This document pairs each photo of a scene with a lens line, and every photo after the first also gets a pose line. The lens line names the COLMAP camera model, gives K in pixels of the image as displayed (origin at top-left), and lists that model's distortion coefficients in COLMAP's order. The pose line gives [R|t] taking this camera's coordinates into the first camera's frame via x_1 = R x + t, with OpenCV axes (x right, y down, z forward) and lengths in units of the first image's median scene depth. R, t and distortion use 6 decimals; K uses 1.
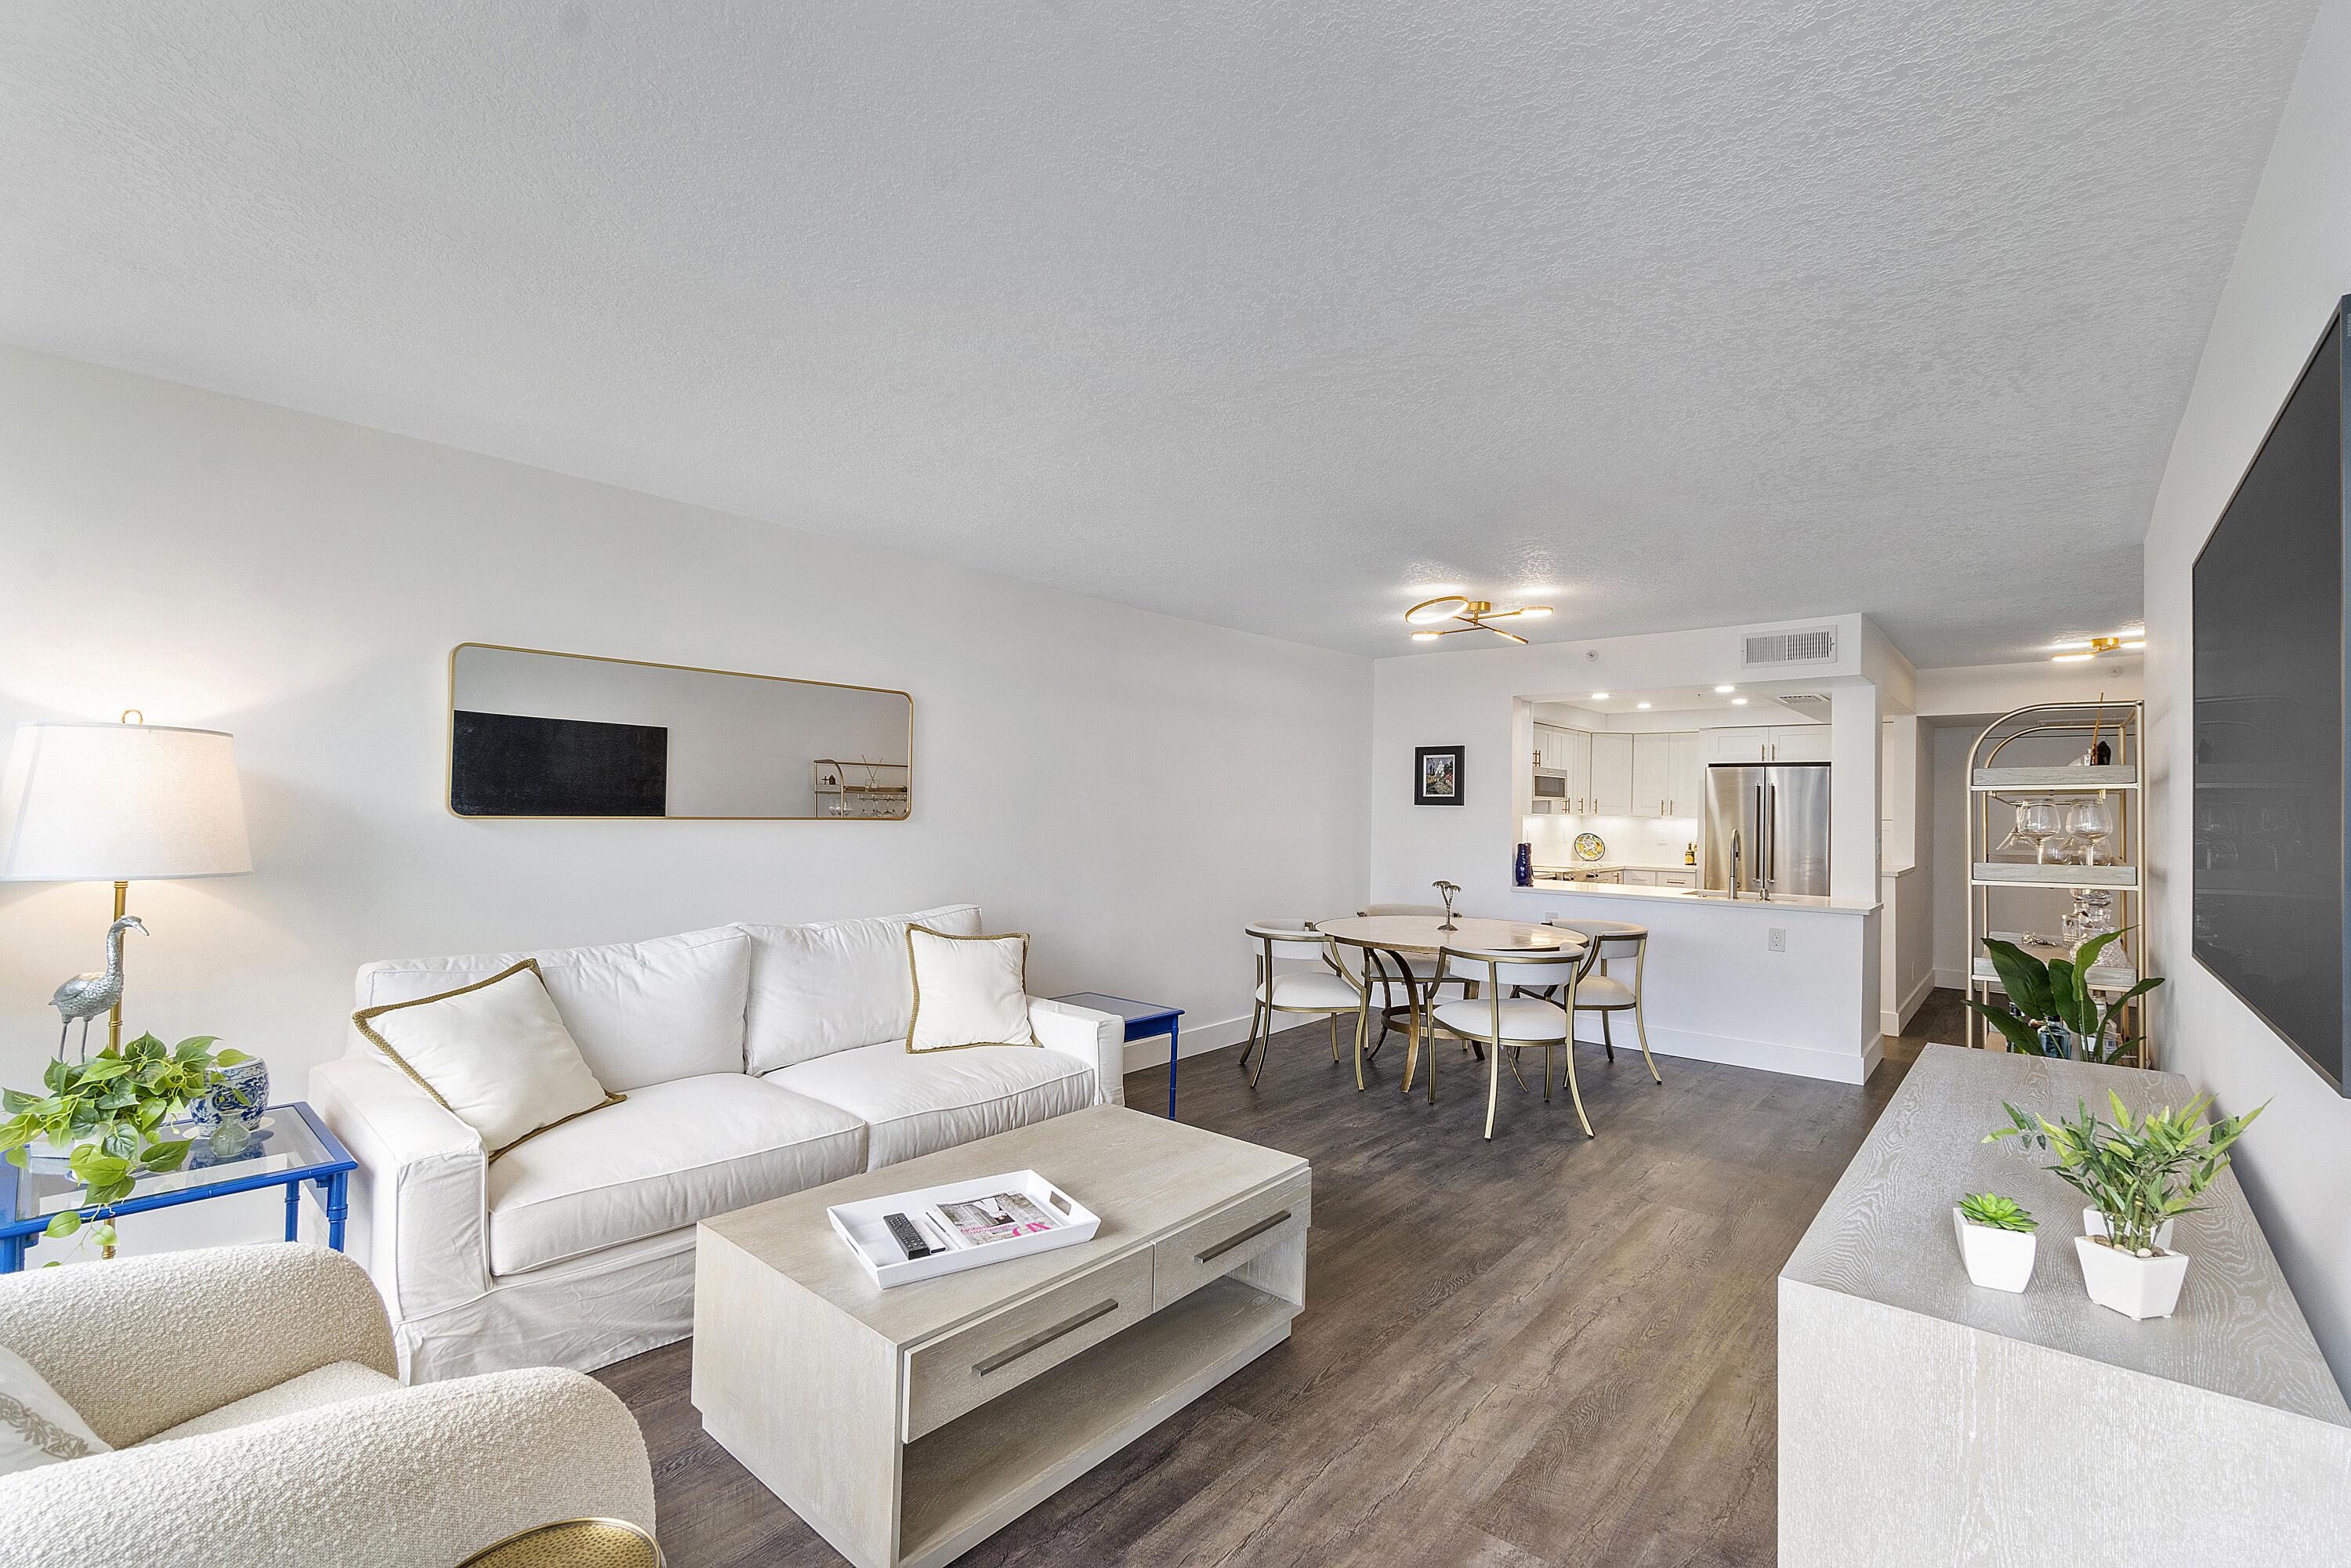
lens RADIAL K [[1013.5, 0, 1128.7], [0, 1013.5, 789.3], [0, 0, 1]] dist [0.000227, 0.000060]
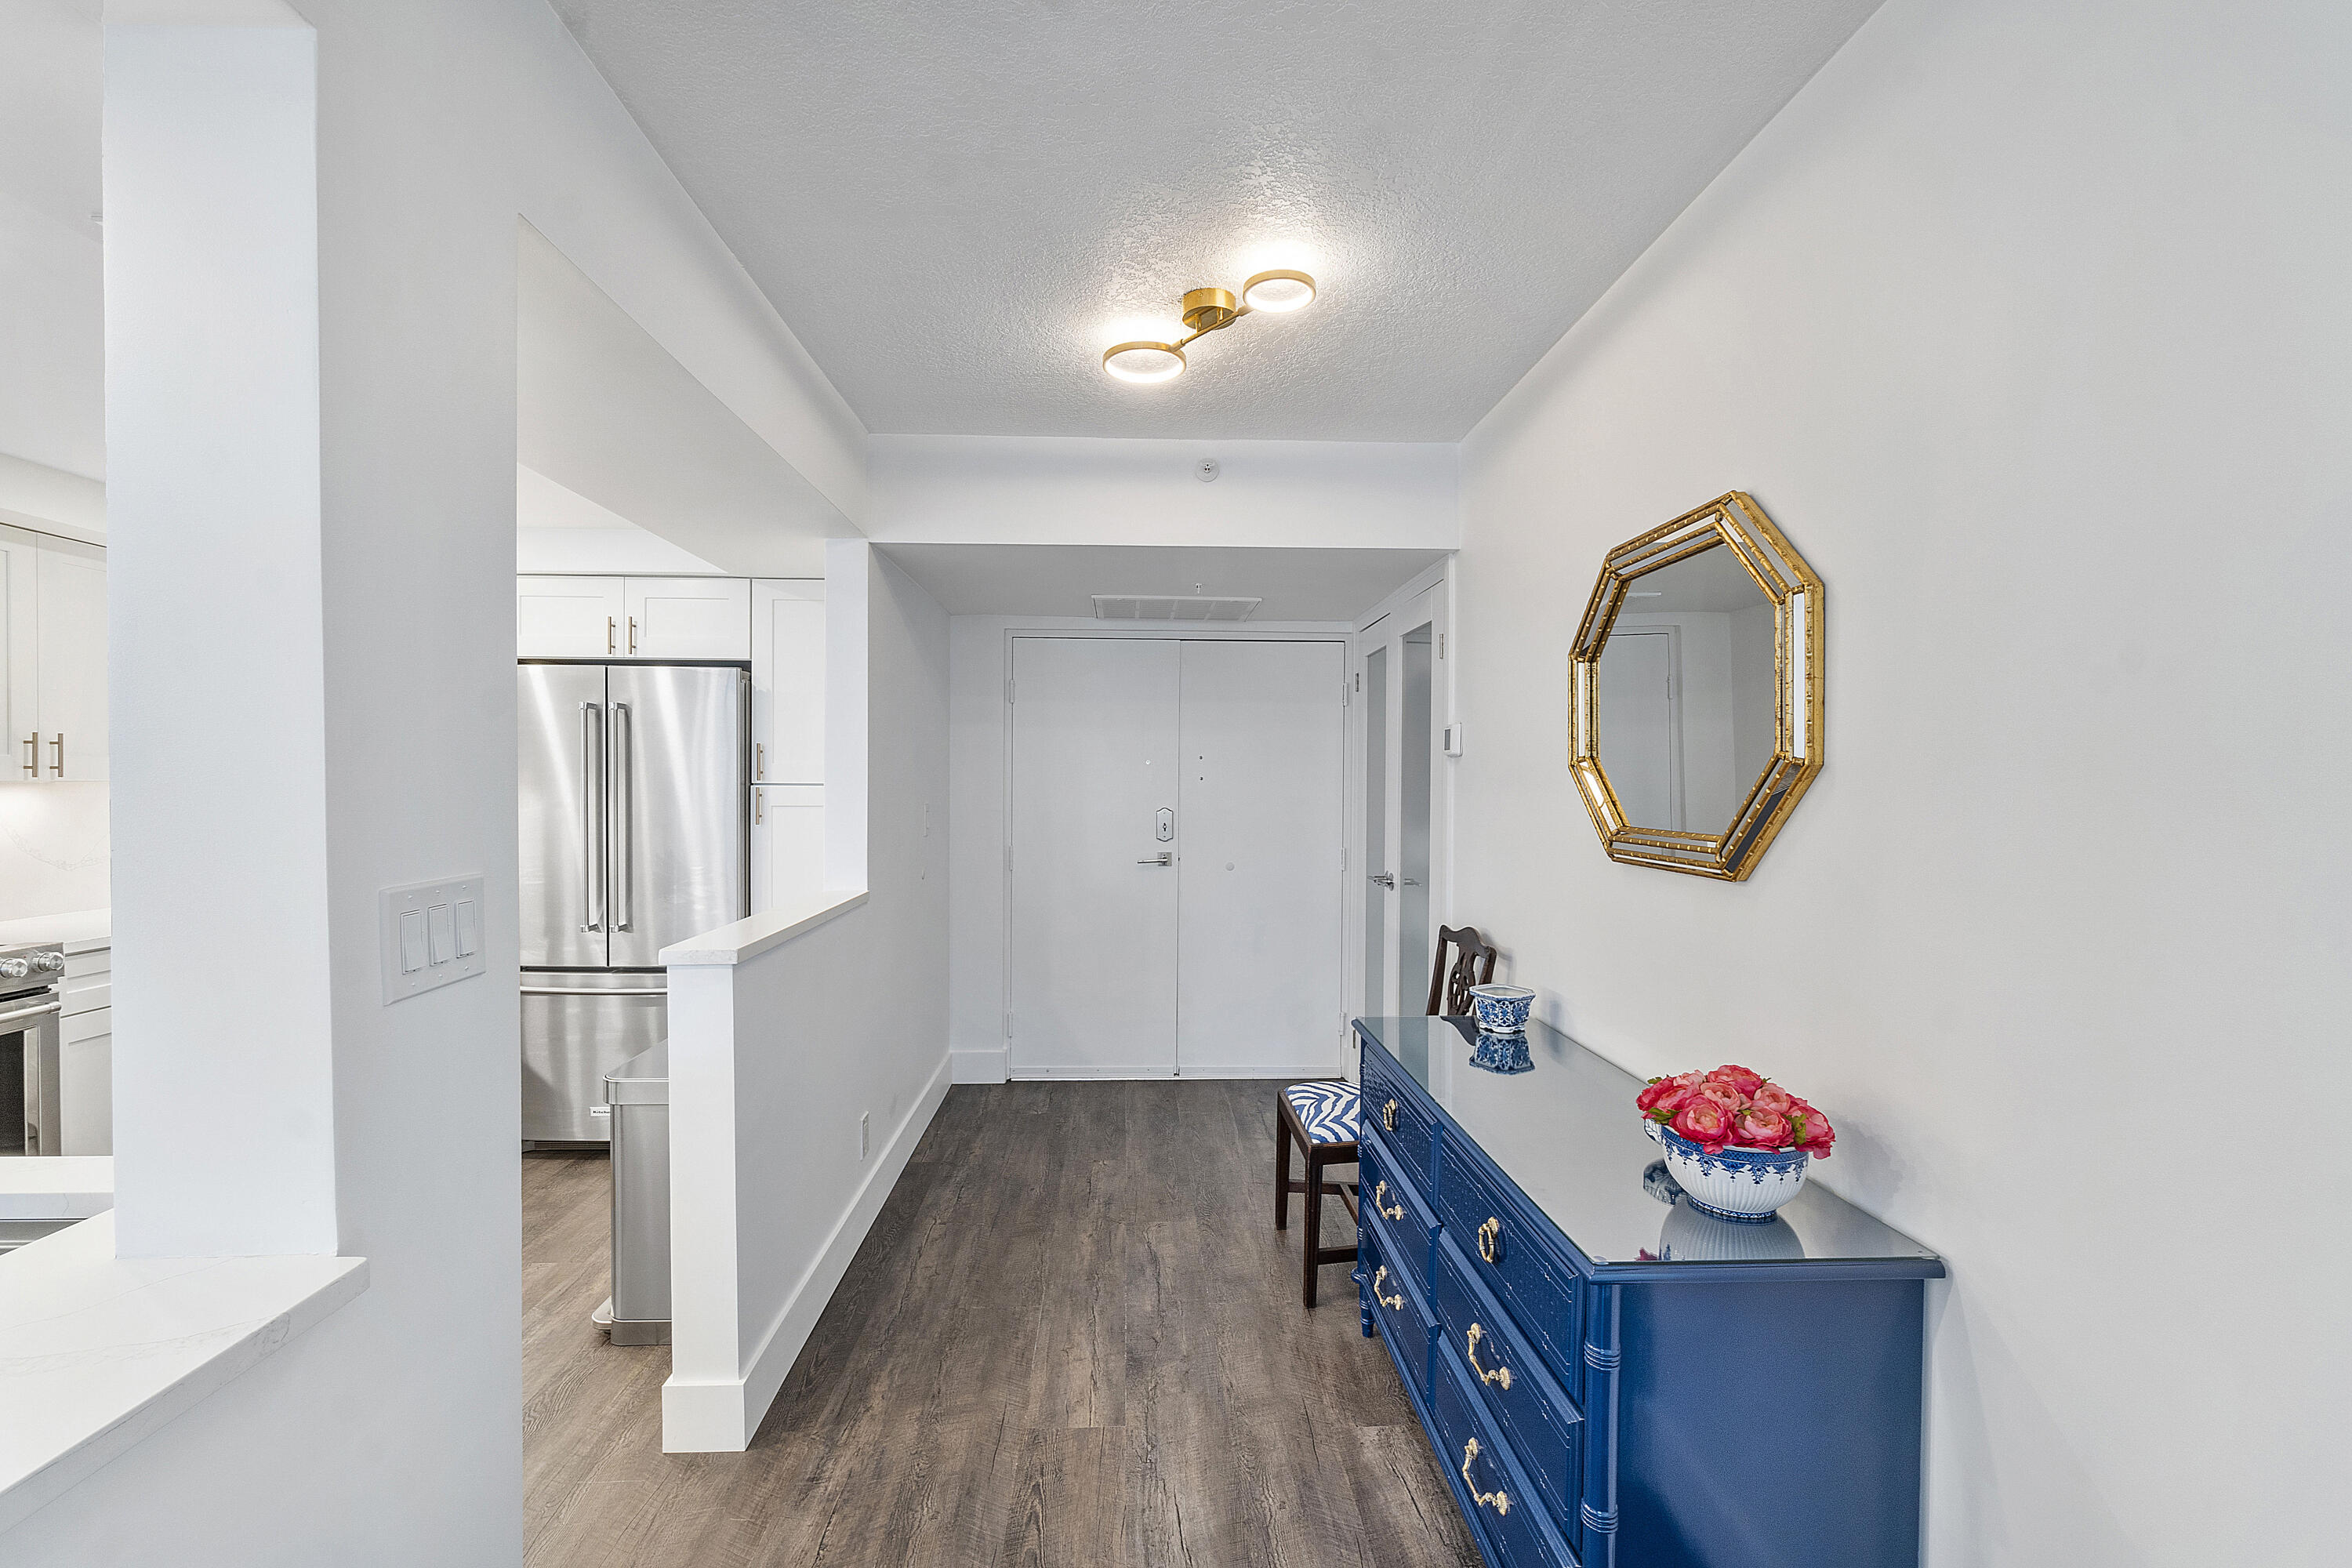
lens RADIAL K [[1048.0, 0, 1176.0], [0, 1048.0, 784.0], [0, 0, 1]] dist [0.001364, 0.000256]
pose [[0.708565, -0.017570, 0.705427, 0.468155], [-0.004460, 0.999558, 0.029376, 0.014390], [-0.705632, -0.023960, 0.708174, 0.499062]]
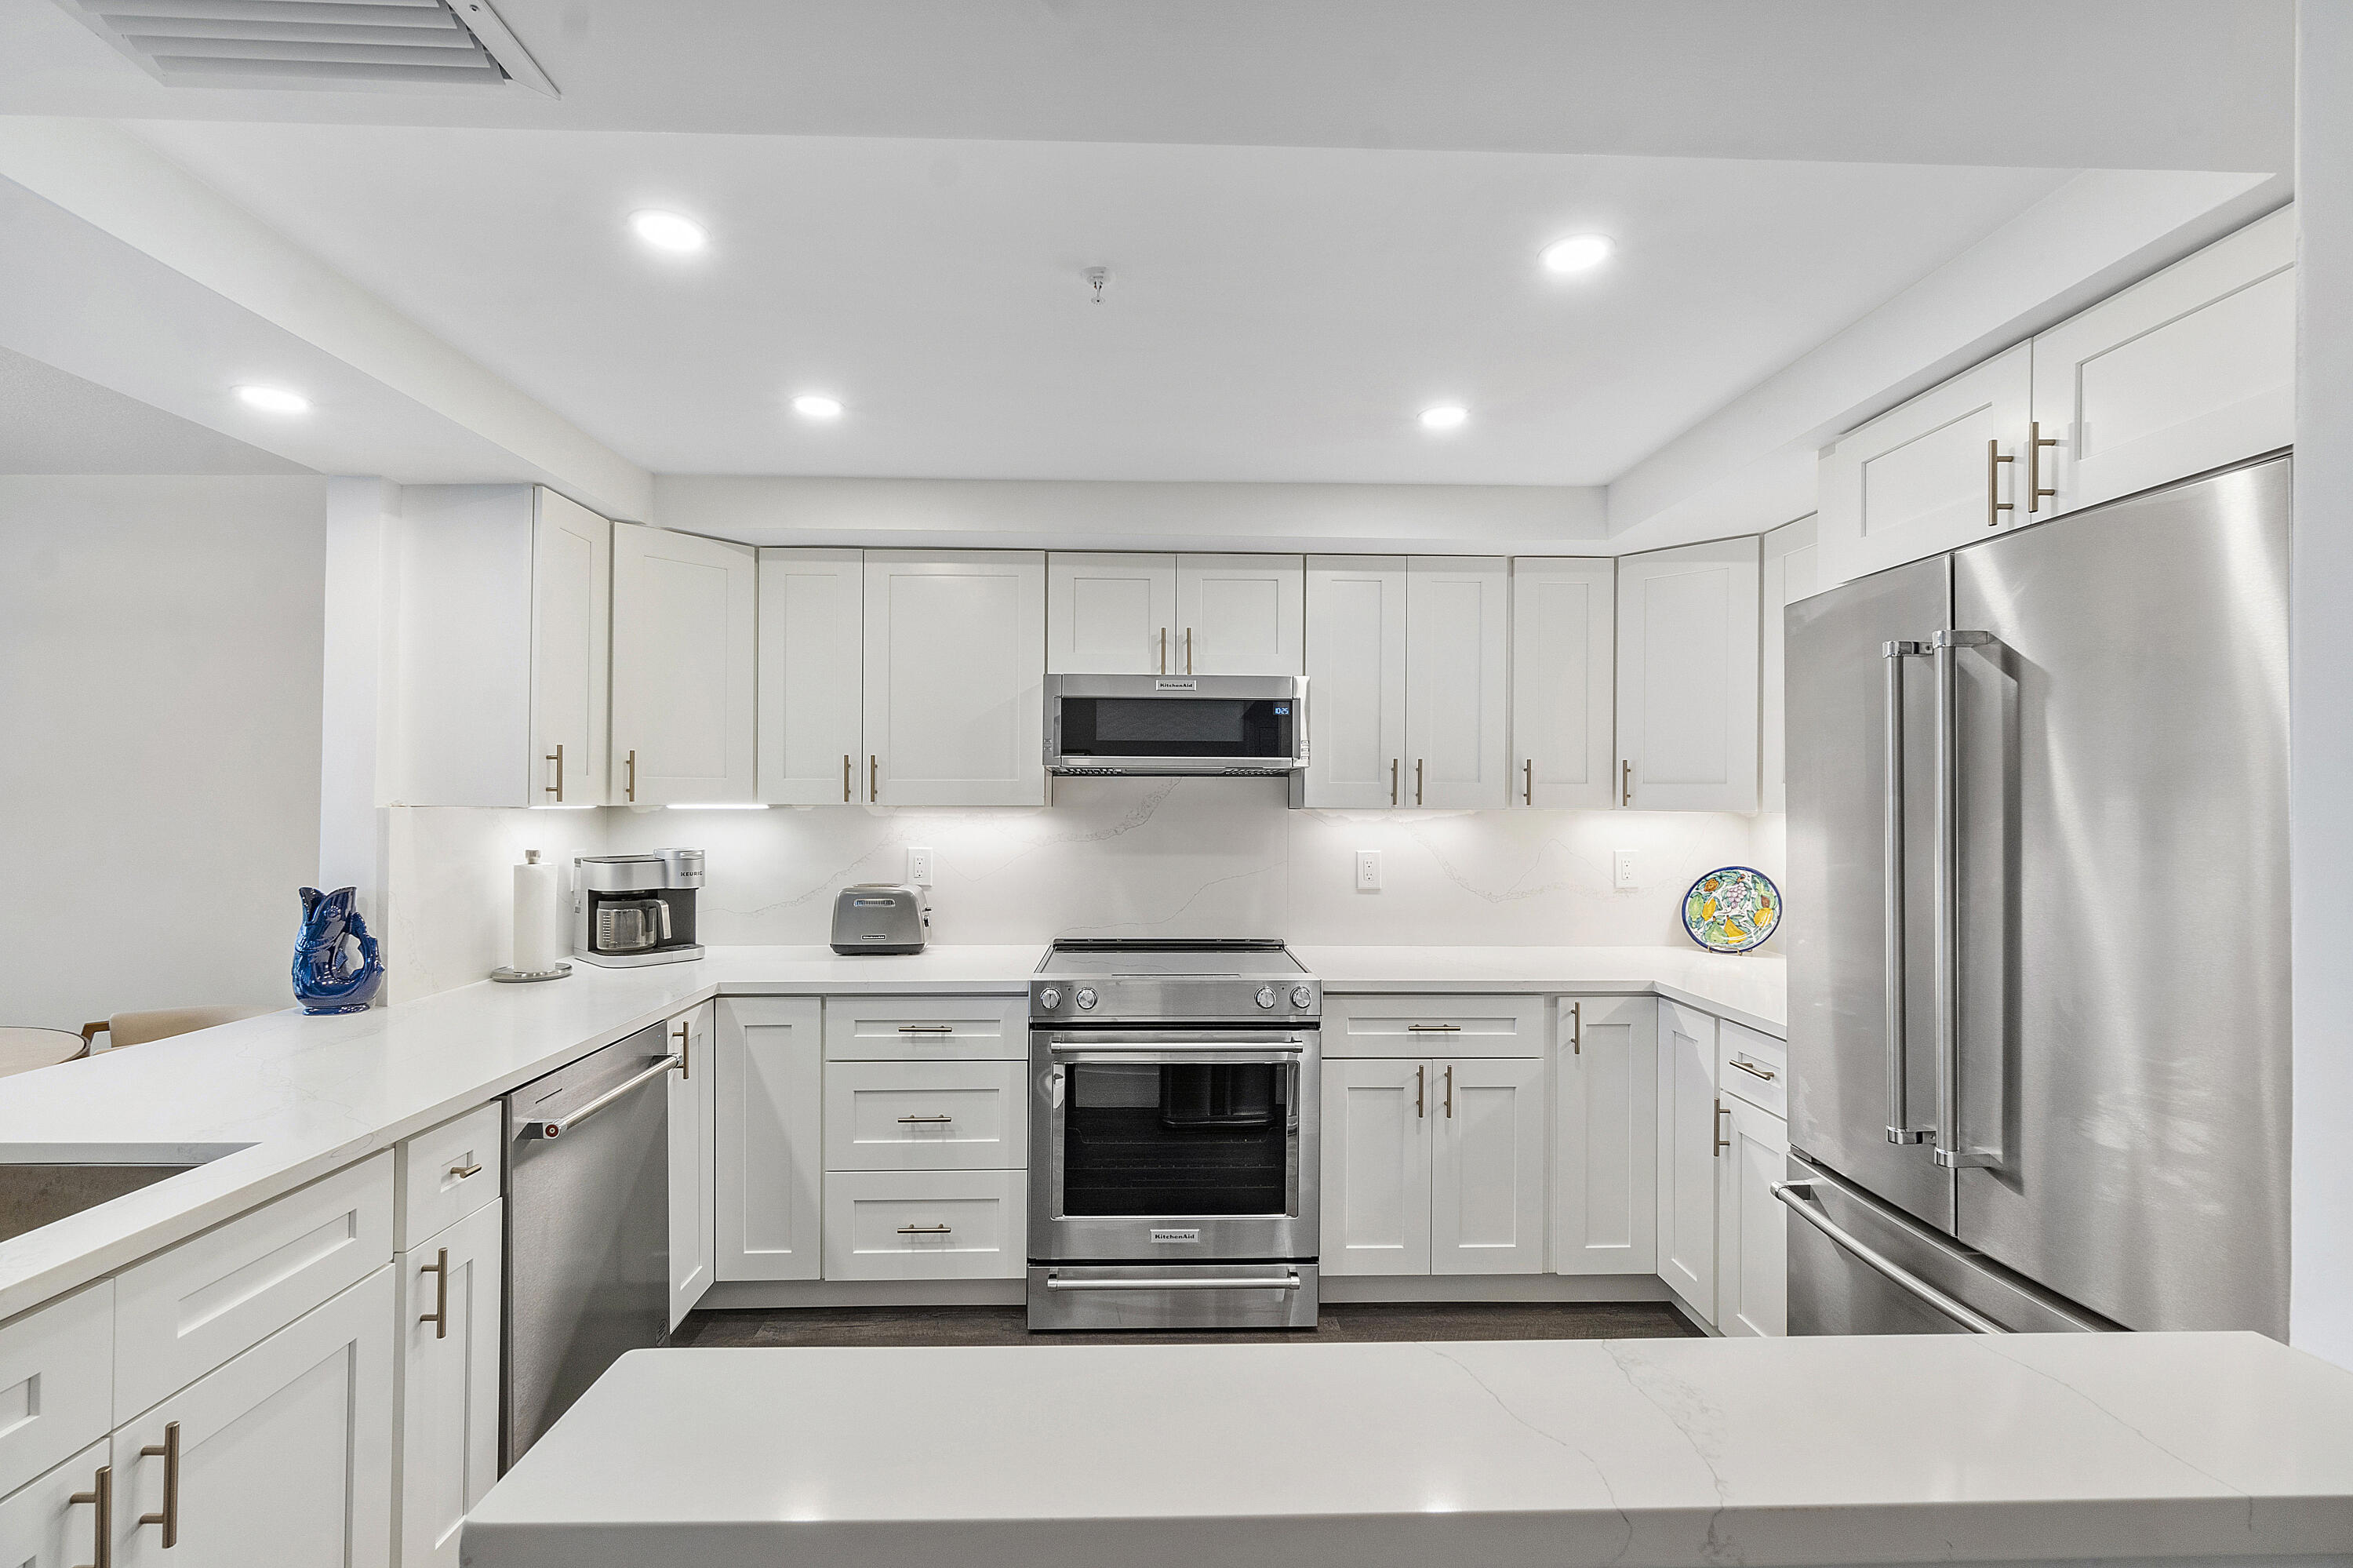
lens RADIAL K [[1014.5, 0, 1171.6], [0, 1014.5, 788.1], [0, 0, 1]] dist [0.000614, 0.000079]
pose [[0.684036, -0.026214, -0.728977, 0.642014], [0.022014, 0.999641, -0.015291, 0.022224], [0.729116, -0.005588, 0.684367, 0.741768]]
